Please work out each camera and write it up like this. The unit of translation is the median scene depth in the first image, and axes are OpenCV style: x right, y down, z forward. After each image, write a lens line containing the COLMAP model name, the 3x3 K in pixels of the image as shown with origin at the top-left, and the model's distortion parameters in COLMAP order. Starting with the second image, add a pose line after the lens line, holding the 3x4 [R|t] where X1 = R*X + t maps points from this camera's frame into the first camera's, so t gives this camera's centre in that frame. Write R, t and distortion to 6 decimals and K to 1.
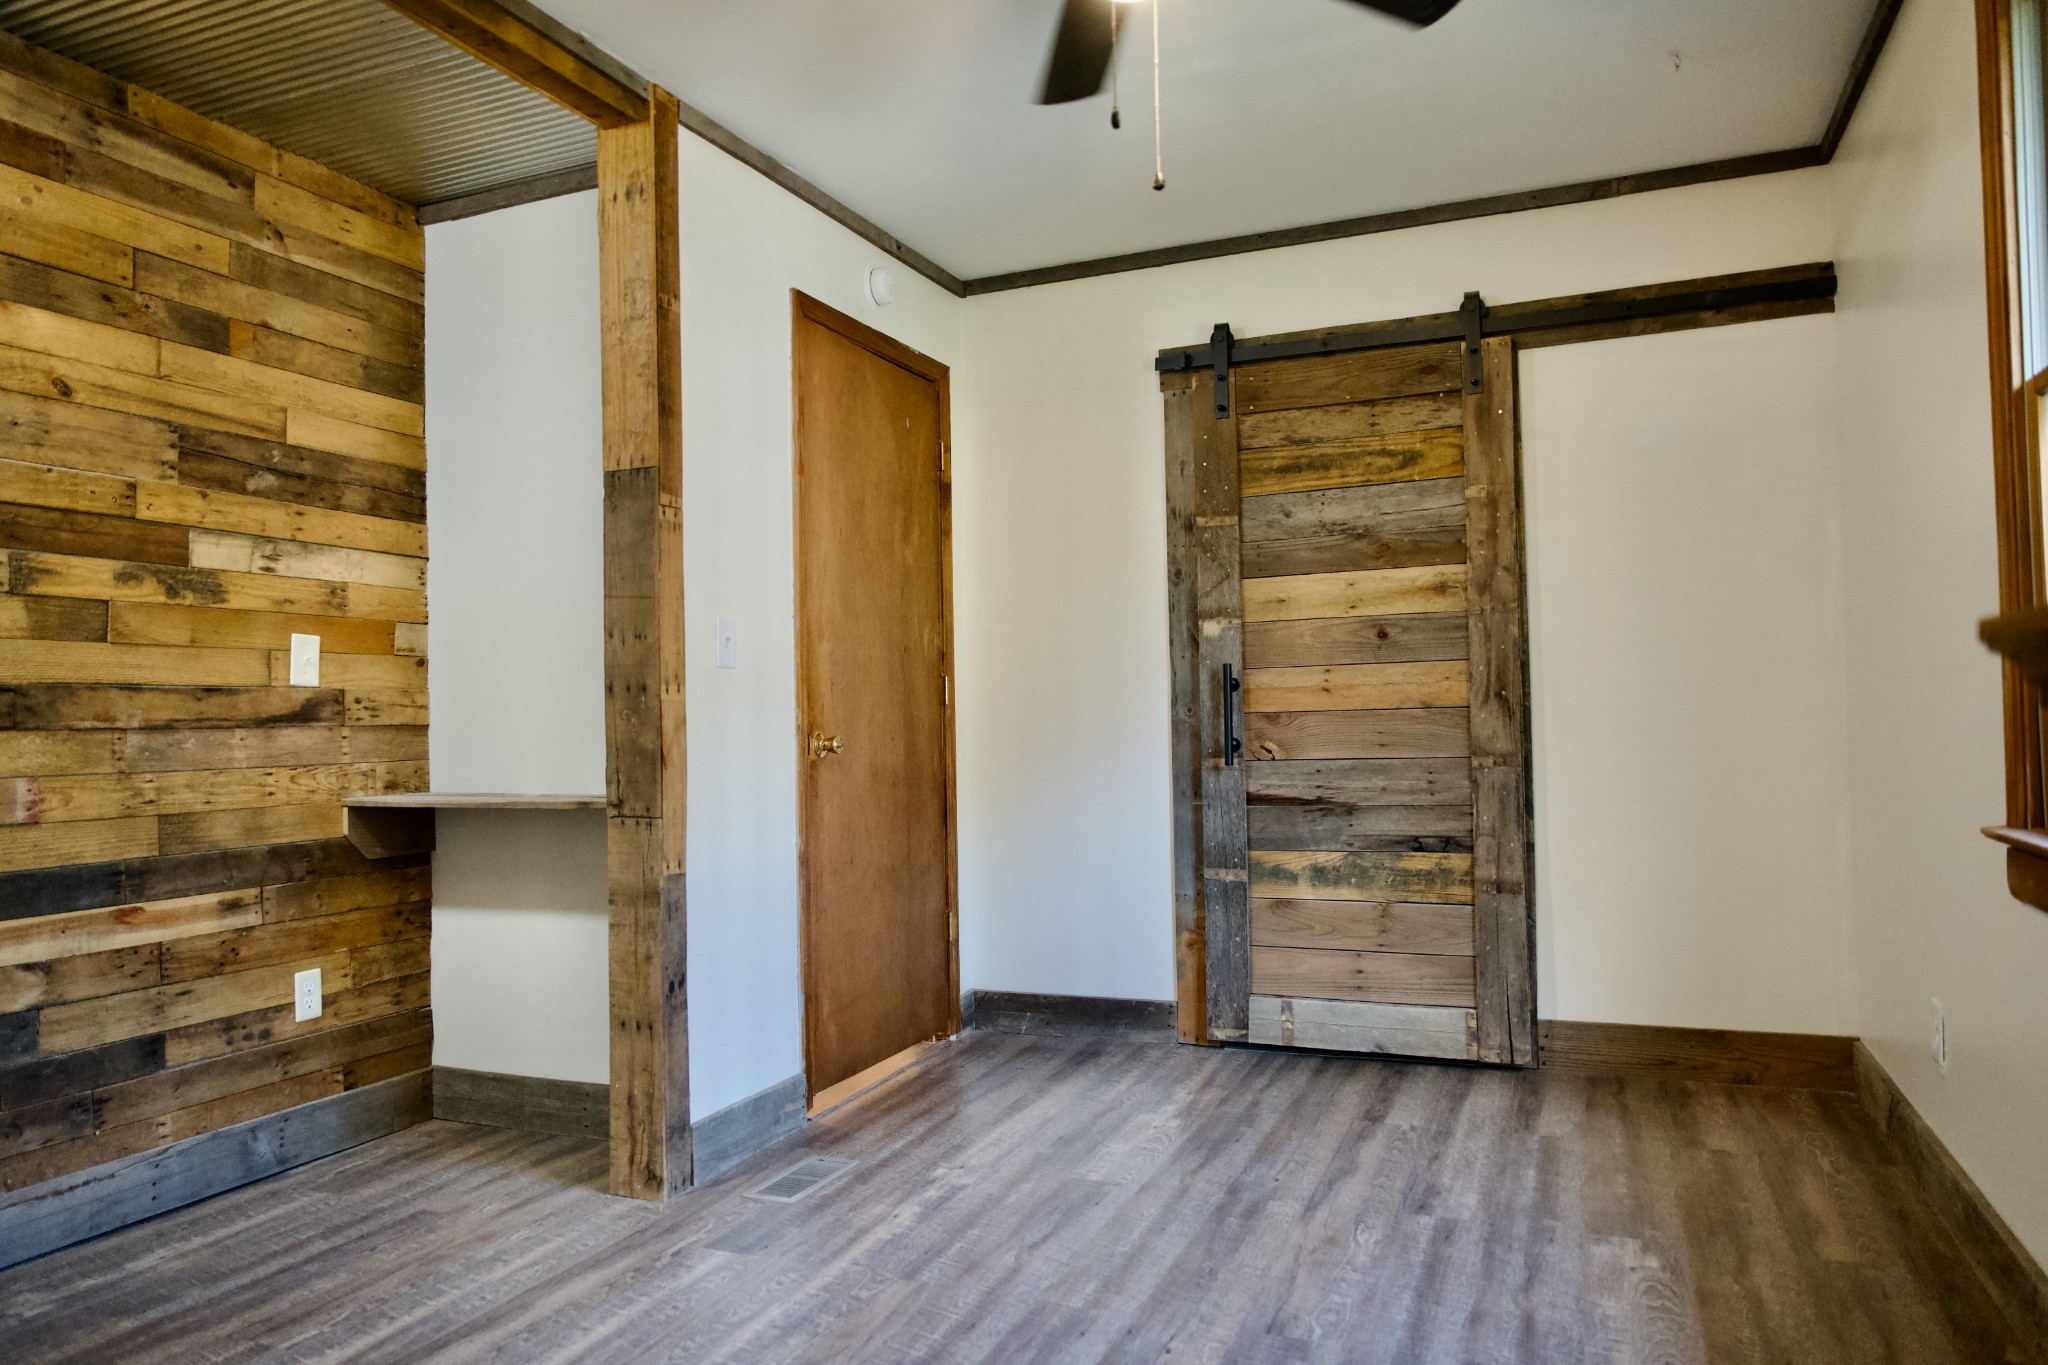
lens RADIAL K [[1375.4, 0, 1024.0], [0, 1375.4, 682.5], [0, 0, 1]] dist [-0.017046, 0.002082]
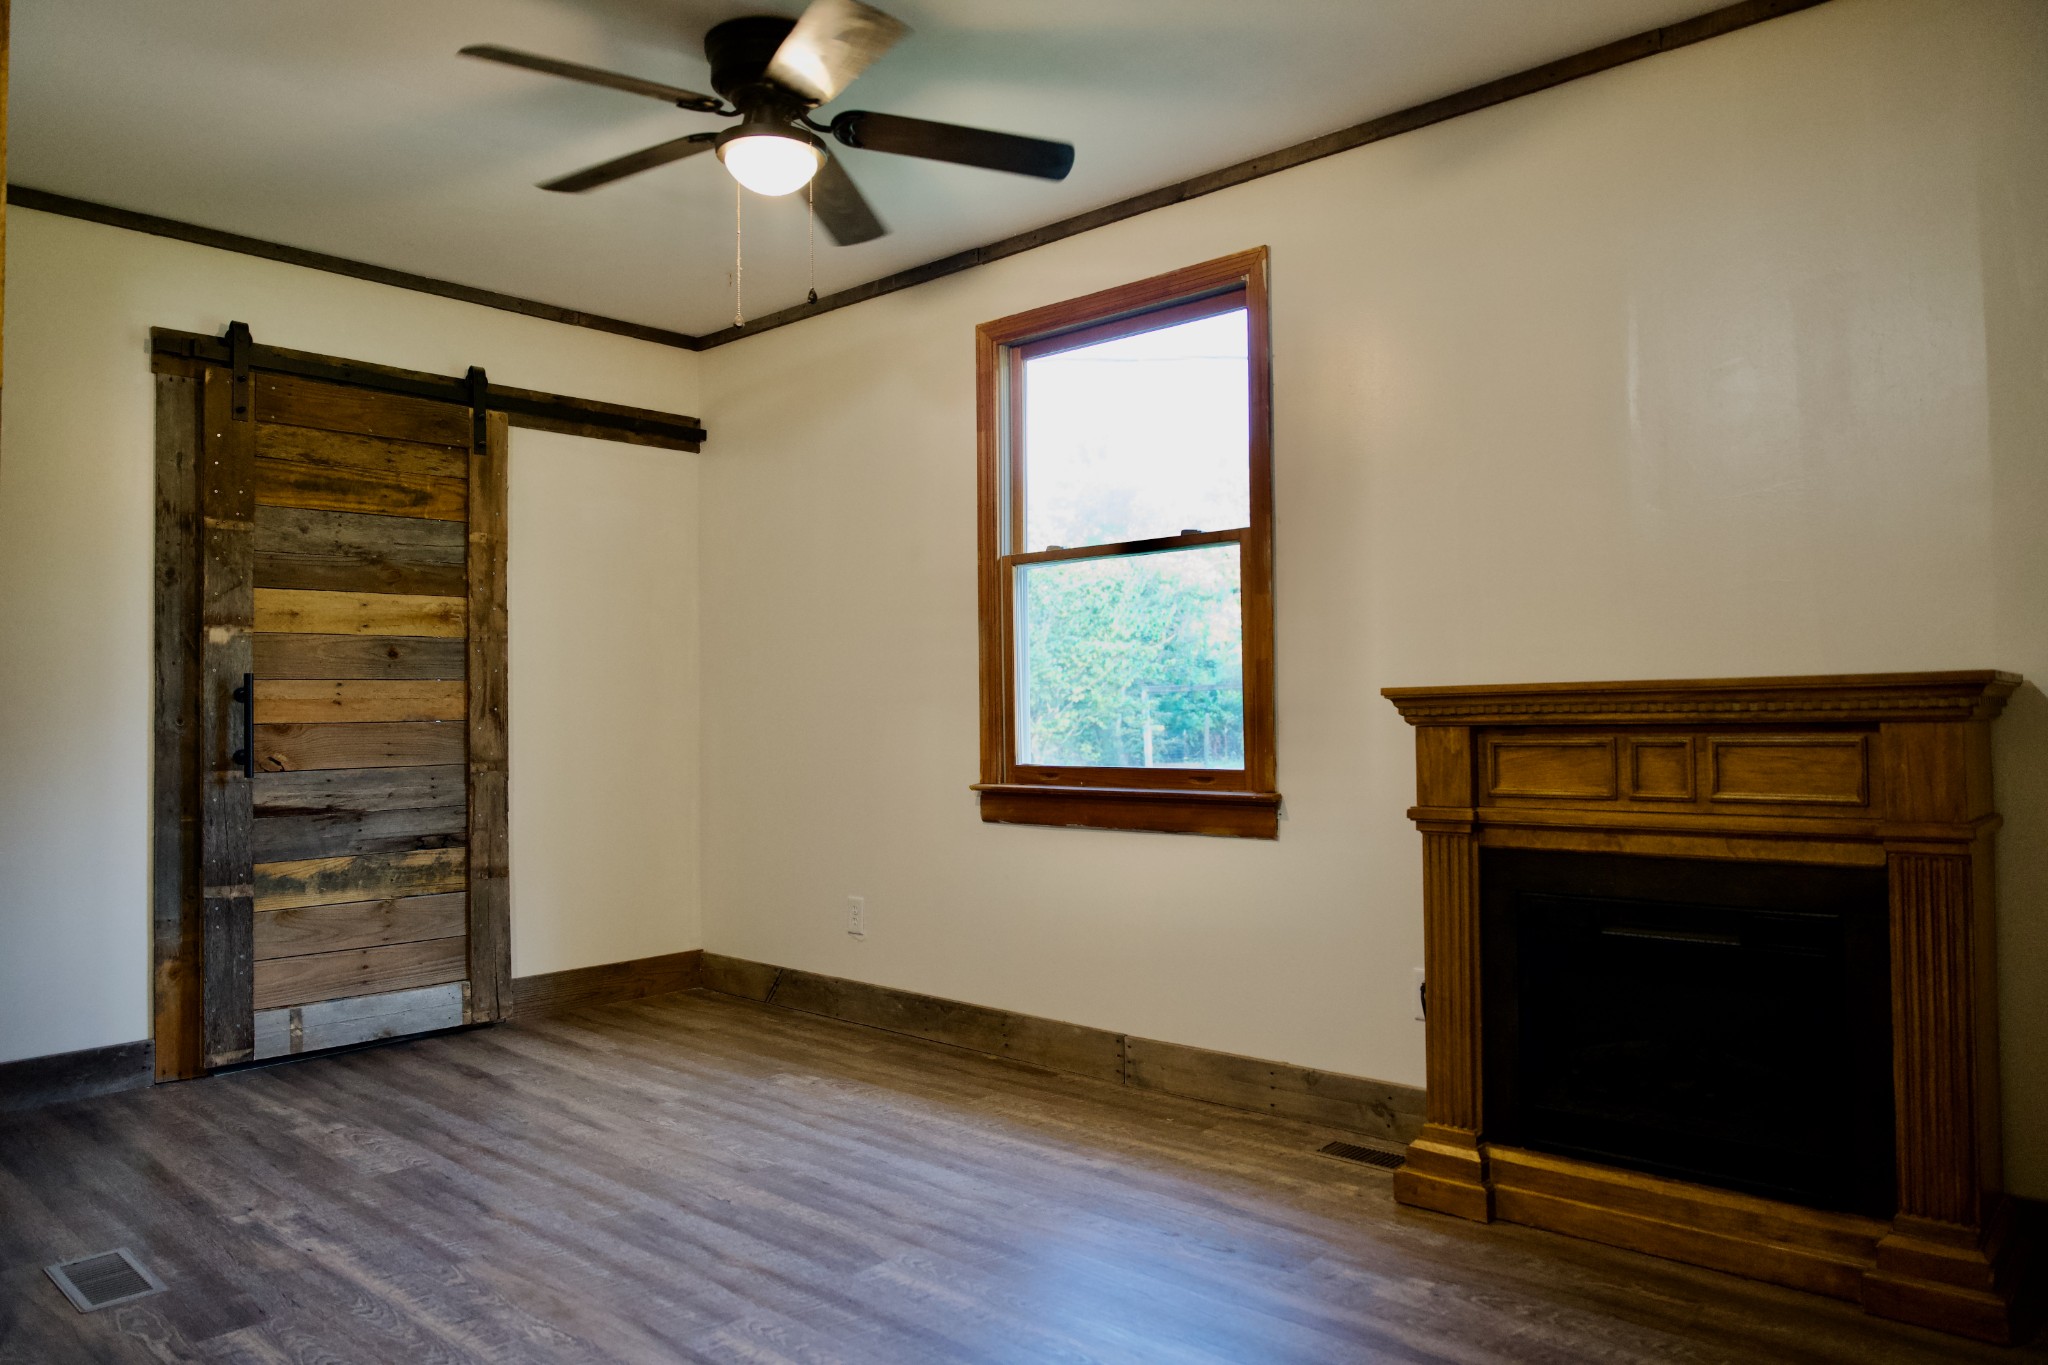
lens RADIAL K [[1375.4, 0, 1024.0], [0, 1375.4, 682.5], [0, 0, 1]] dist [-0.017046, 0.002082]
pose [[0.332596, 0.039182, 0.942255, -0.596479], [-0.021820, 0.999189, -0.033847, 0.013863], [-0.942817, -0.009303, 0.333181, 0.161621]]
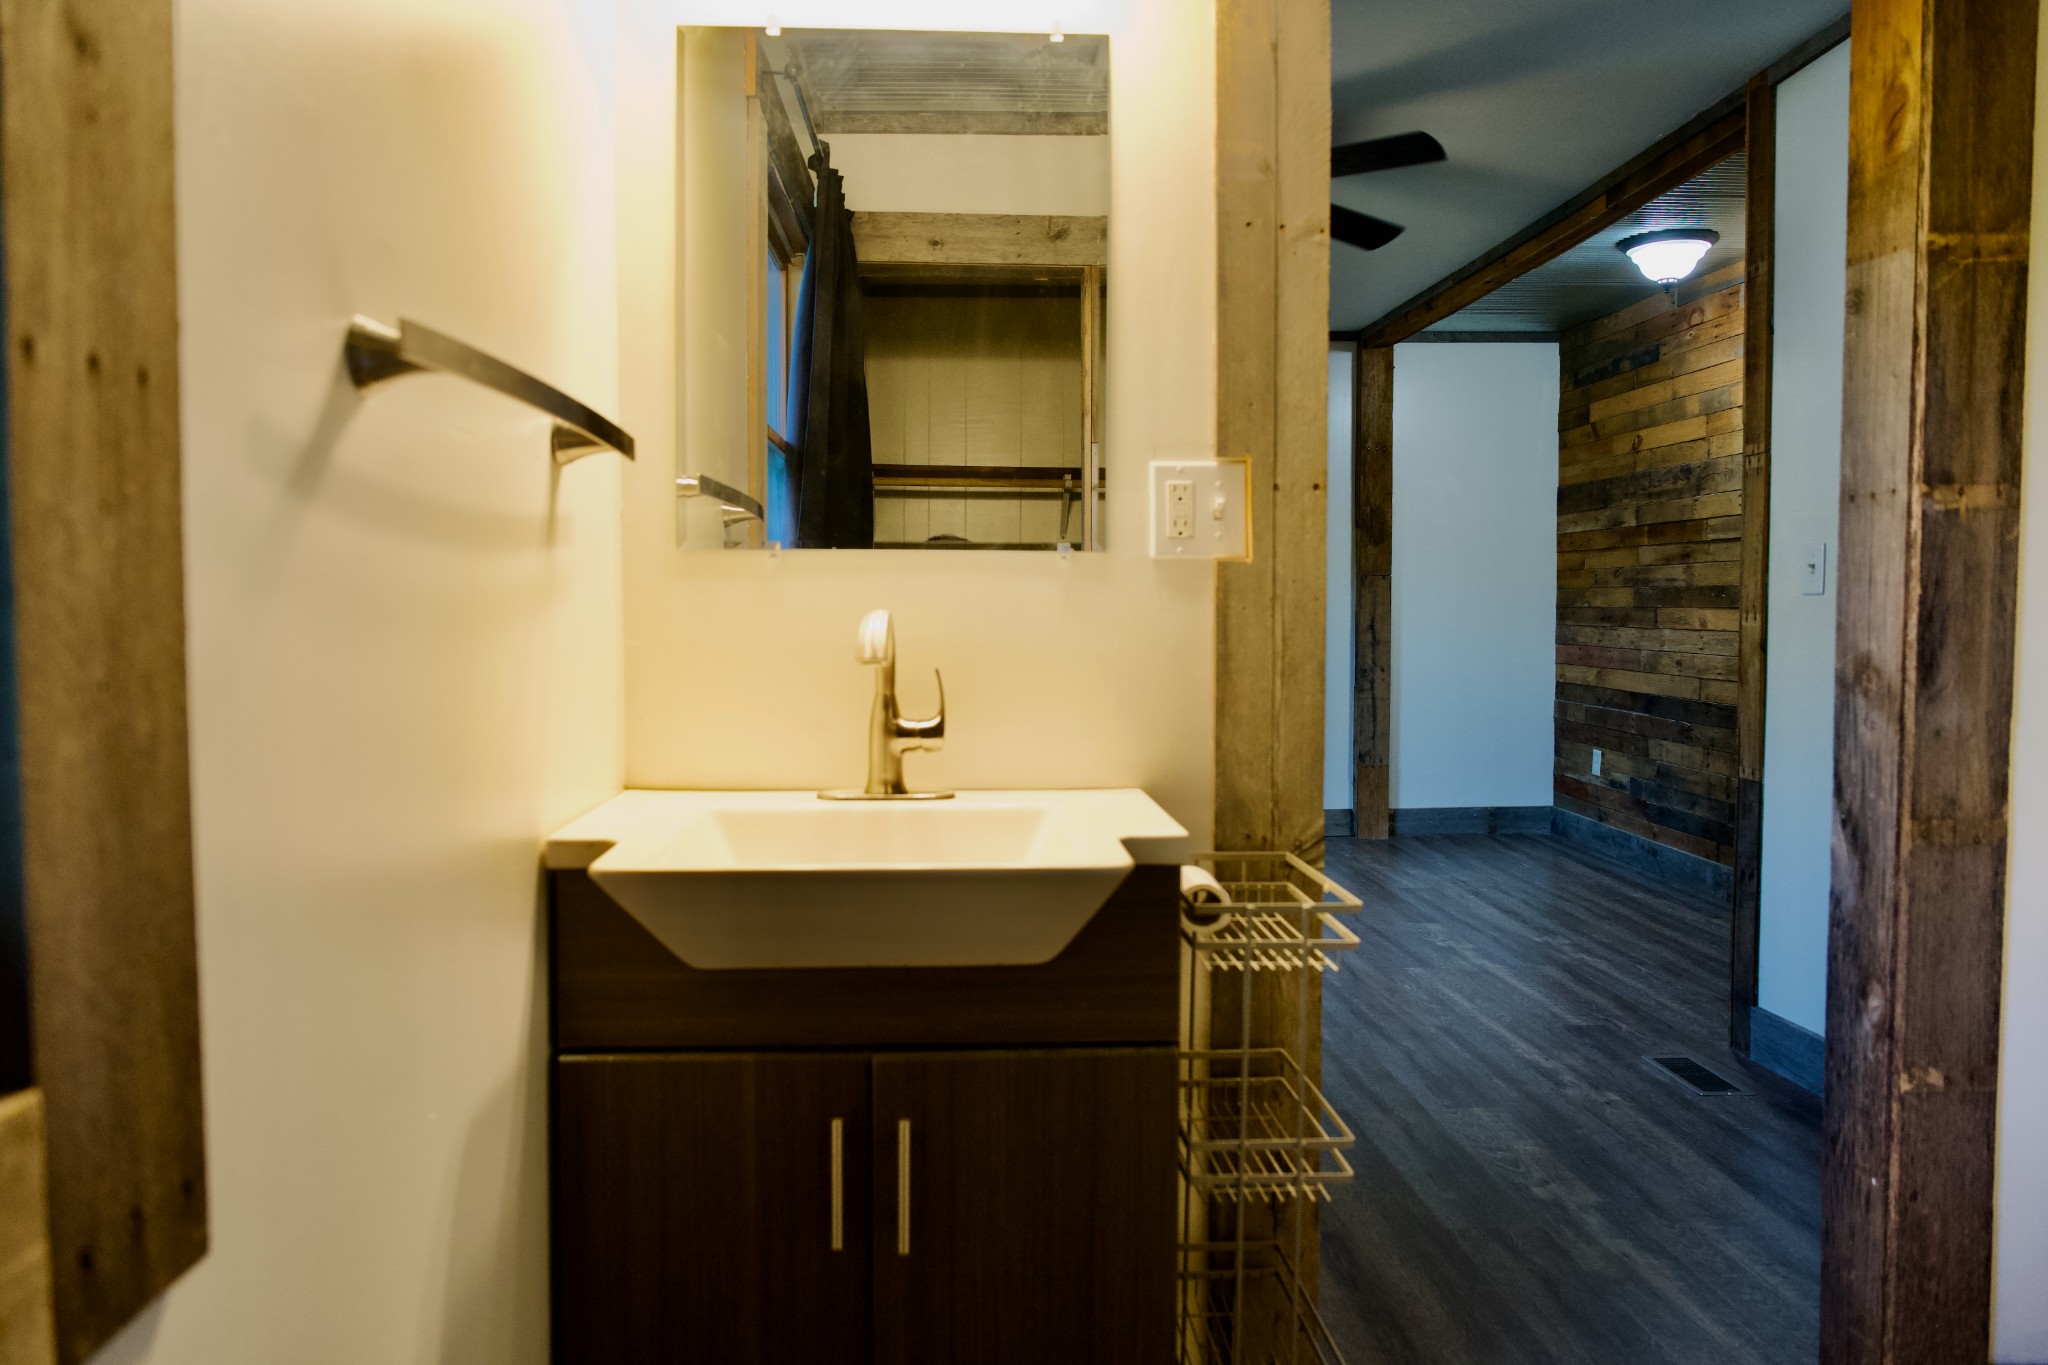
lens RADIAL K [[1375.4, 0, 1024.0], [0, 1375.4, 682.5], [0, 0, 1]] dist [-0.017046, 0.002082]
pose [[-0.898853, 0.043076, -0.436129, 0.597341], [0.028789, 0.998812, 0.039319, -0.002347], [0.437304, 0.022786, -0.899025, 1.346066]]
